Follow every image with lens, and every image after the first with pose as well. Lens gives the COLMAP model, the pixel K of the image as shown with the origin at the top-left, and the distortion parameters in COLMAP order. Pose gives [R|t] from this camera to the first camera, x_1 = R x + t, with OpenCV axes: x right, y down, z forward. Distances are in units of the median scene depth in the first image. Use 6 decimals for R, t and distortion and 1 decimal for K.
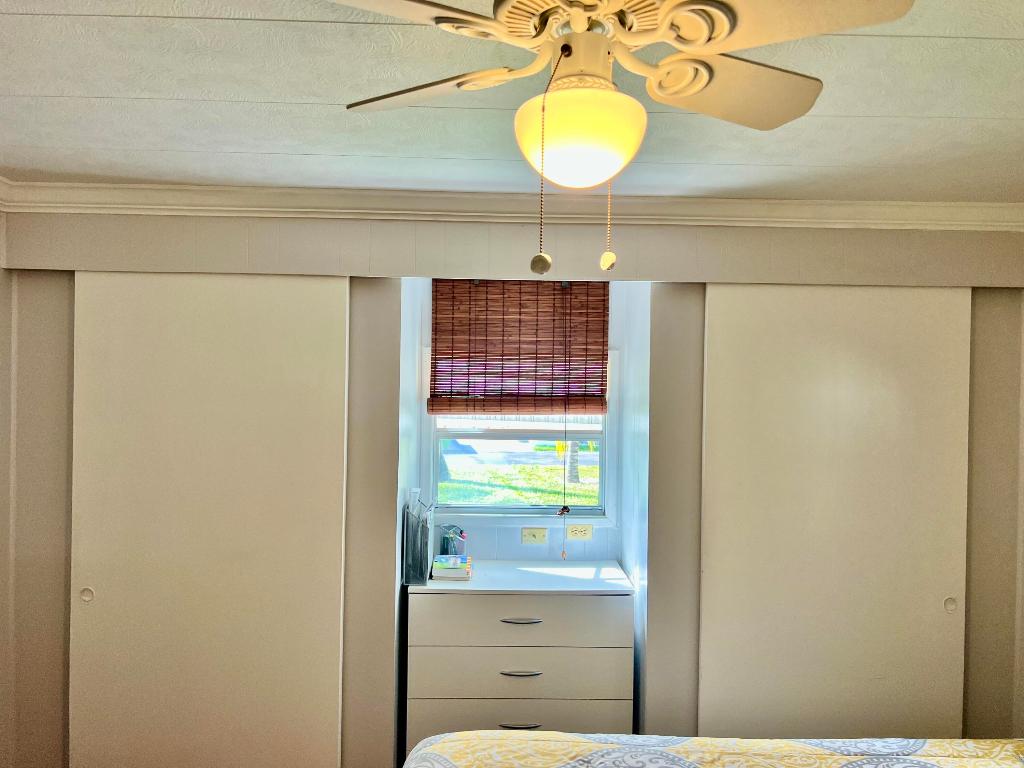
lens RADIAL K [[777.7, 0, 511.2], [0, 777.7, 377.1], [0, 0, 1]] dist [0.071757, -0.074066]
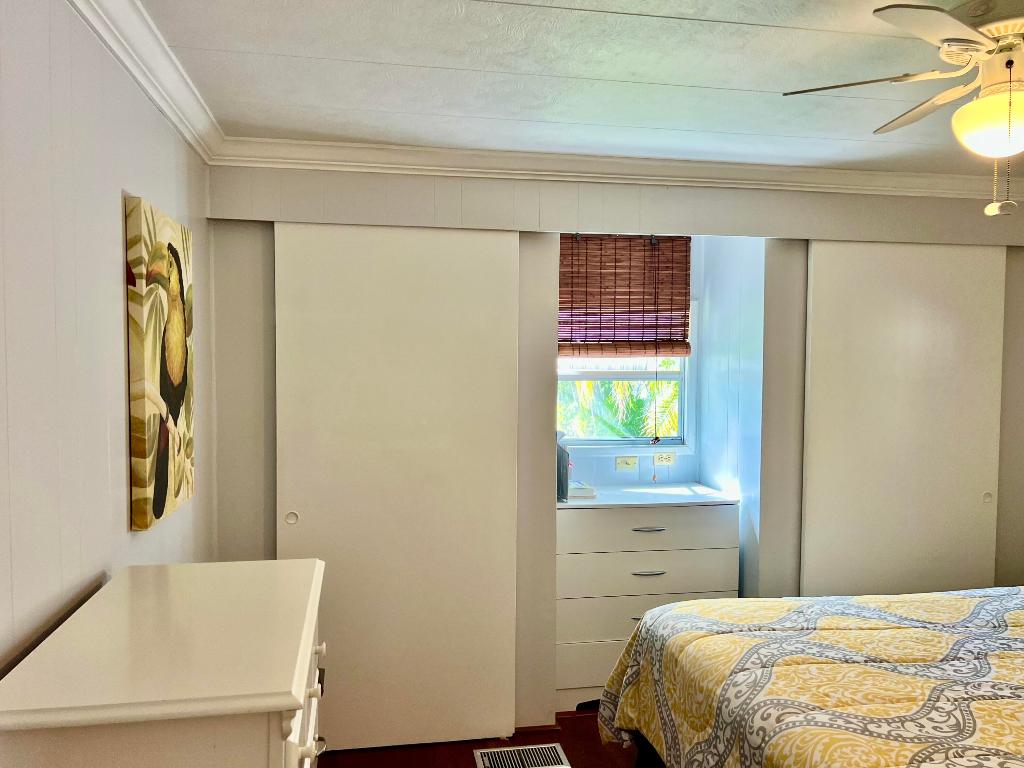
lens RADIAL K [[777.7, 0, 512.6], [0, 777.7, 393.3], [0, 0, 1]] dist [0.071757, -0.074066]
pose [[0.987505, -0.018517, 0.156497, -0.318470], [0.008187, 0.997760, 0.066391, 0.023689], [-0.157376, -0.064280, 0.985444, -0.096663]]
